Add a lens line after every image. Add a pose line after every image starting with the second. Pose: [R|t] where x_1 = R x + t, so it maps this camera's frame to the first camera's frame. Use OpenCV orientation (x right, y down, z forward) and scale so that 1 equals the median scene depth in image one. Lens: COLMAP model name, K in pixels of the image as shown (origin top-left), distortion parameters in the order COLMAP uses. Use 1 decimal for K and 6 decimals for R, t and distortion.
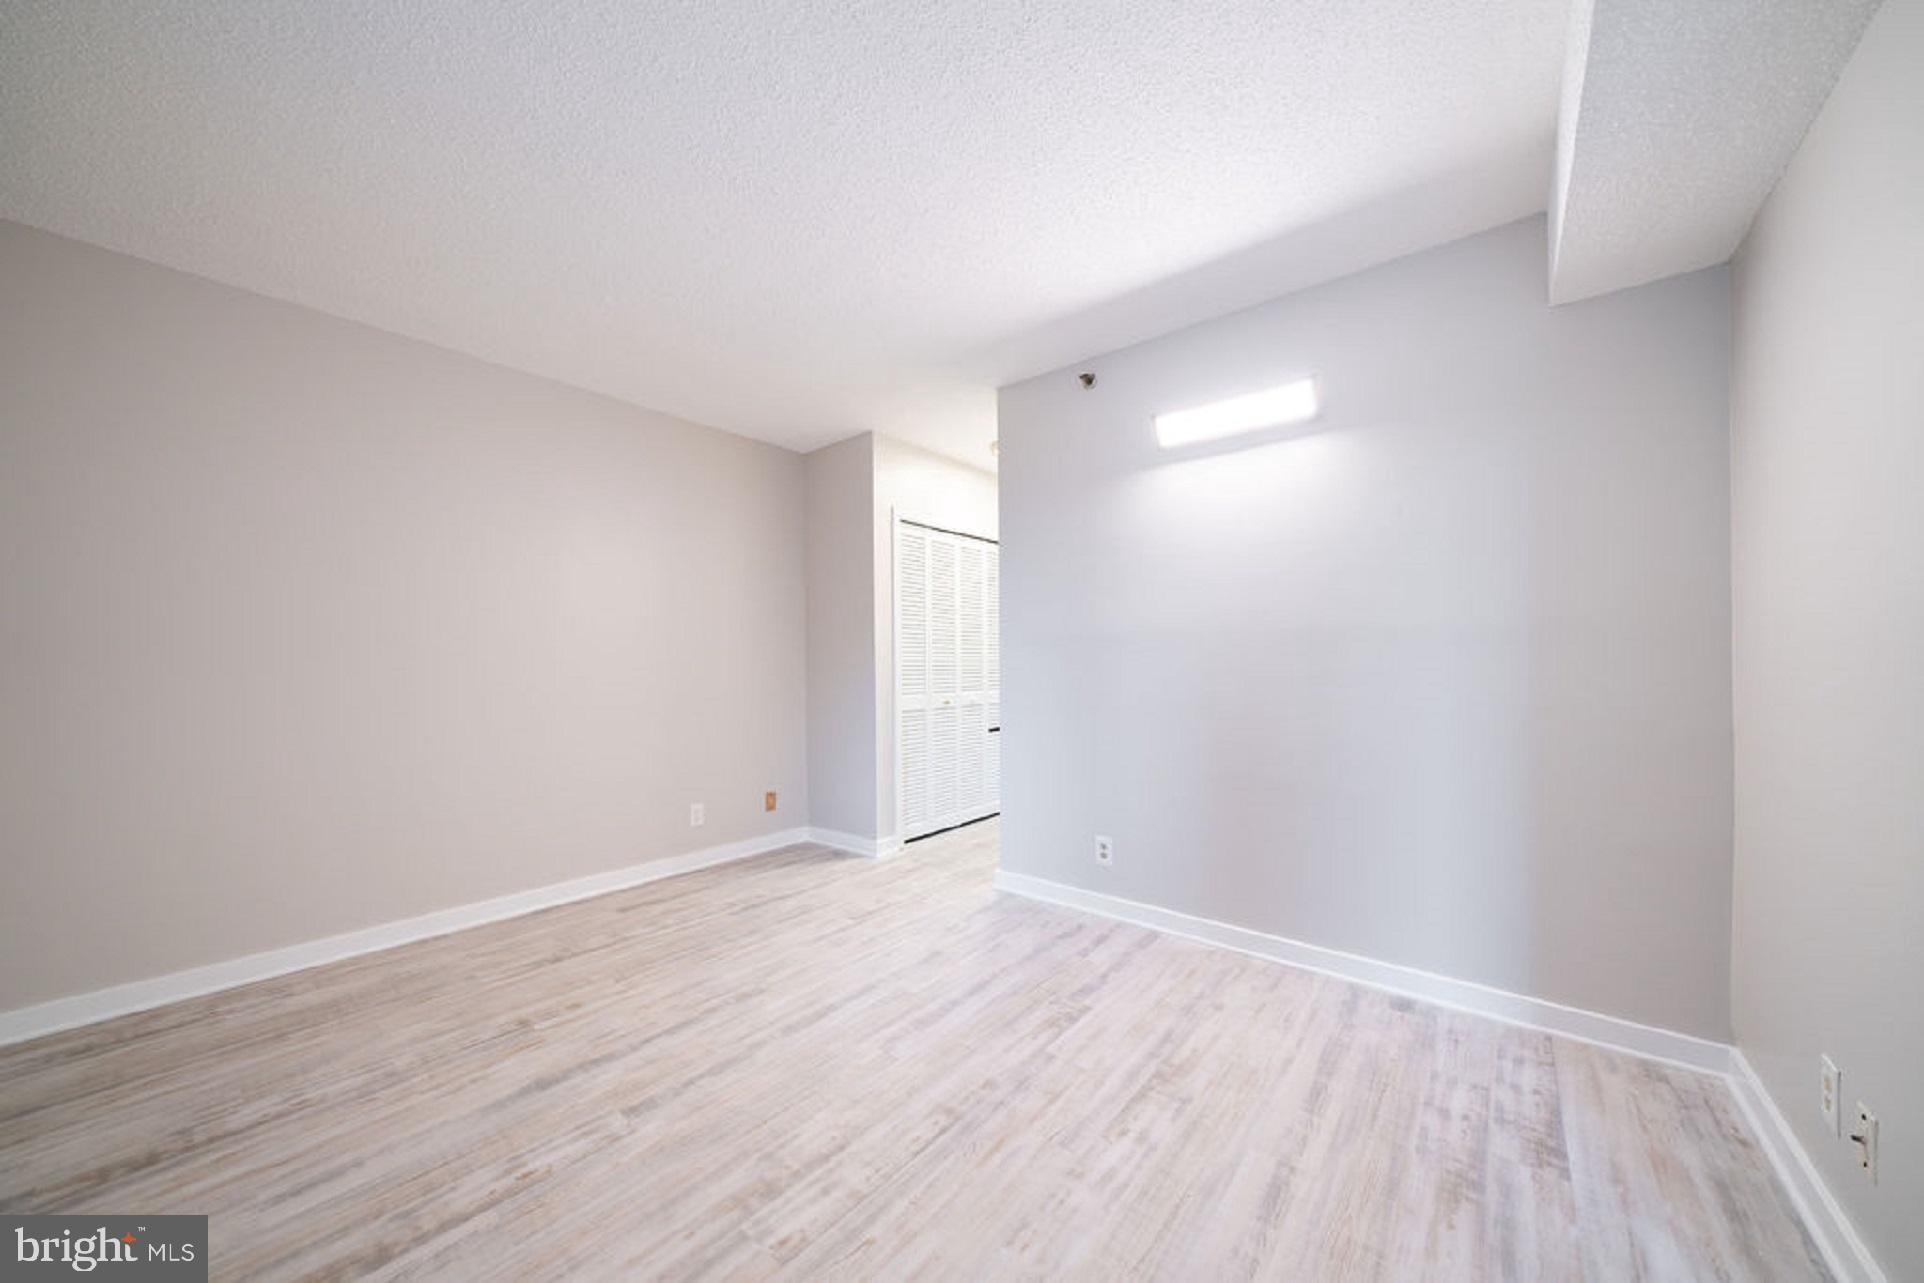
lens RADIAL K [[671.1, 0, 960.0], [0, 671.1, 657.0], [0, 0, 1]] dist [-0.007067, 0.000056]
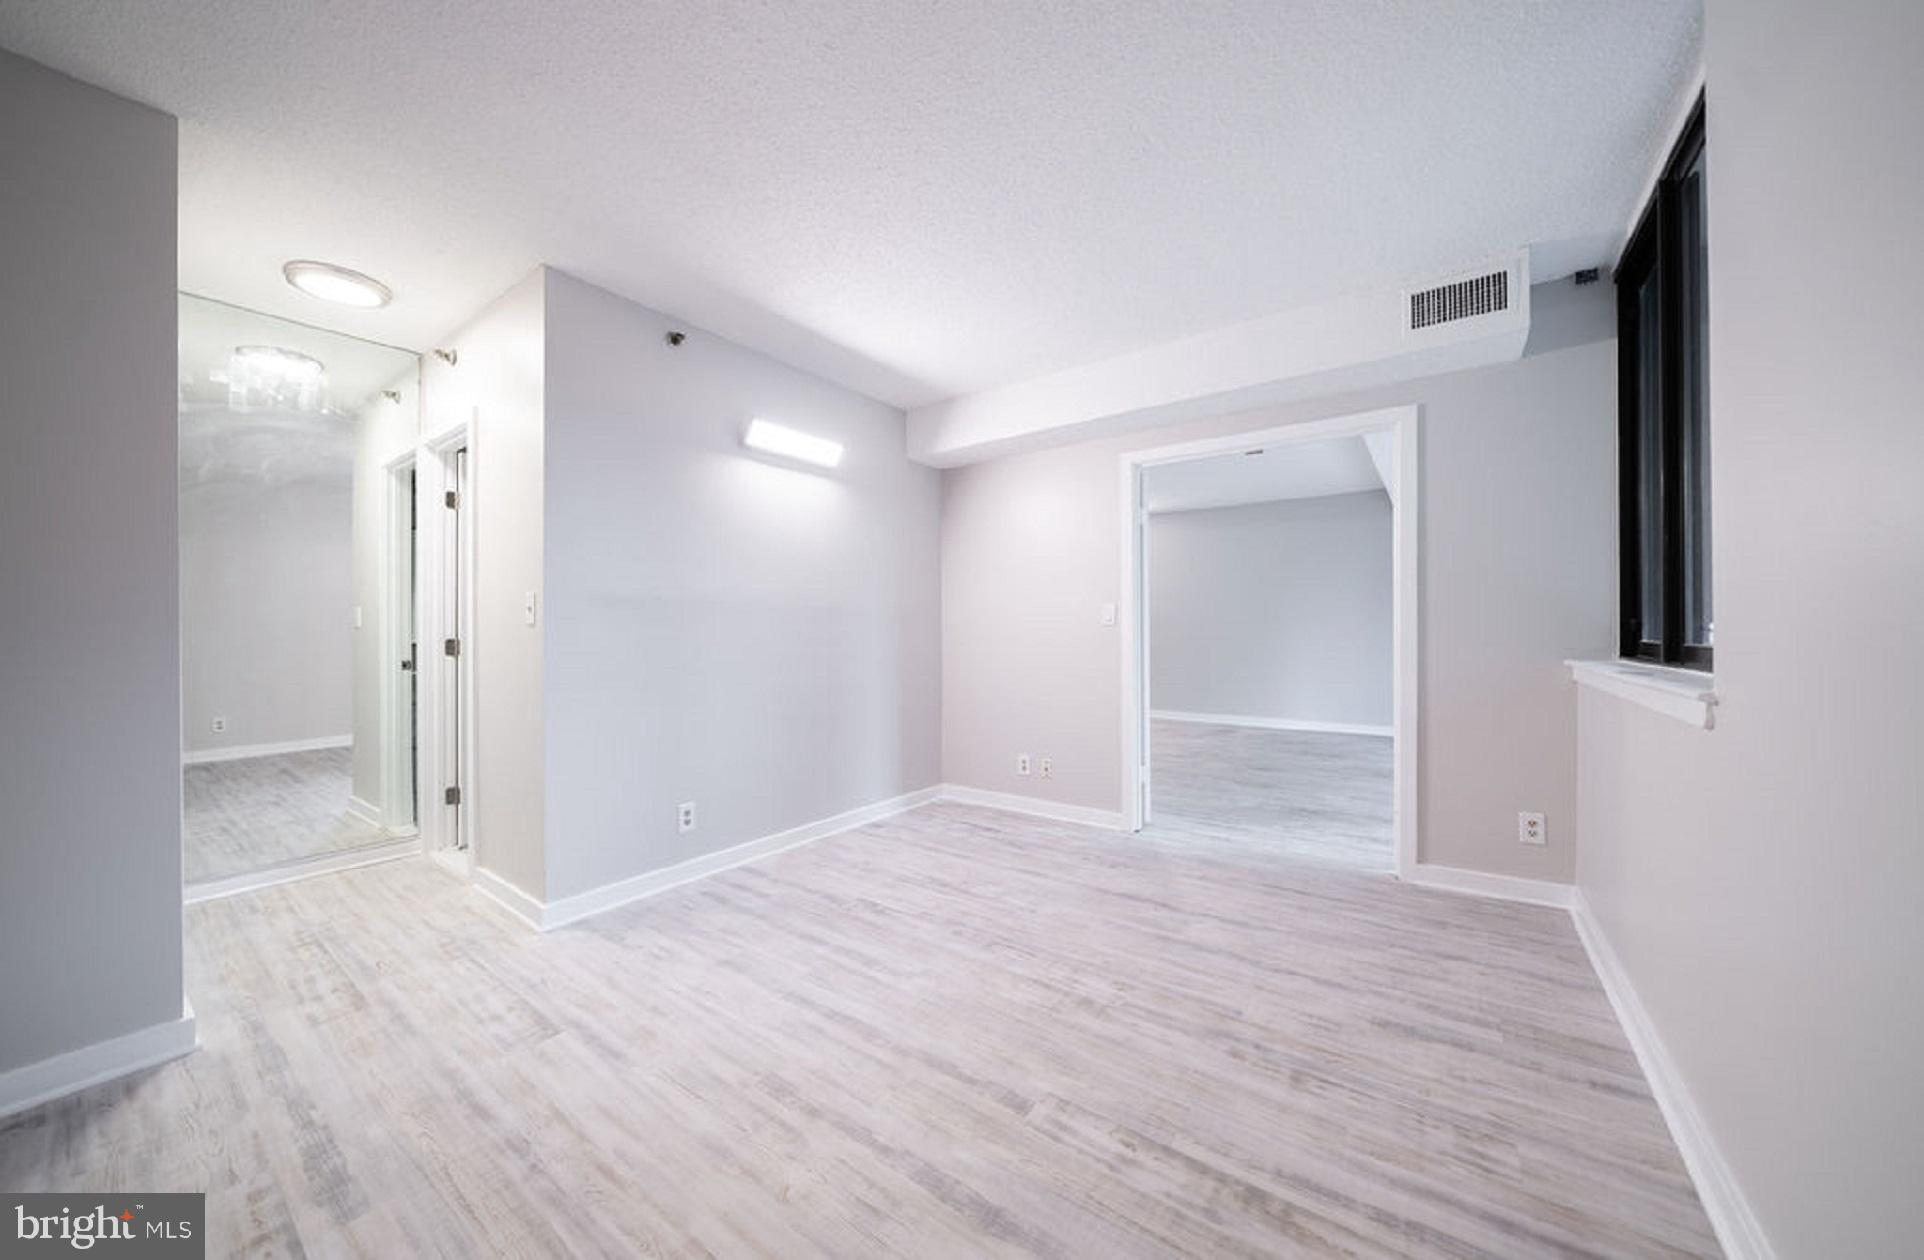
lens RADIAL K [[690.1, 0, 950.7], [0, 690.1, 627.9], [0, 0, 1]] dist [-0.001982, -0.000170]
pose [[-0.076028, 0.007650, 0.997076, -1.099547], [-0.007887, 0.999935, -0.008274, 0.013640], [-0.997075, -0.008493, -0.075962, 0.893522]]
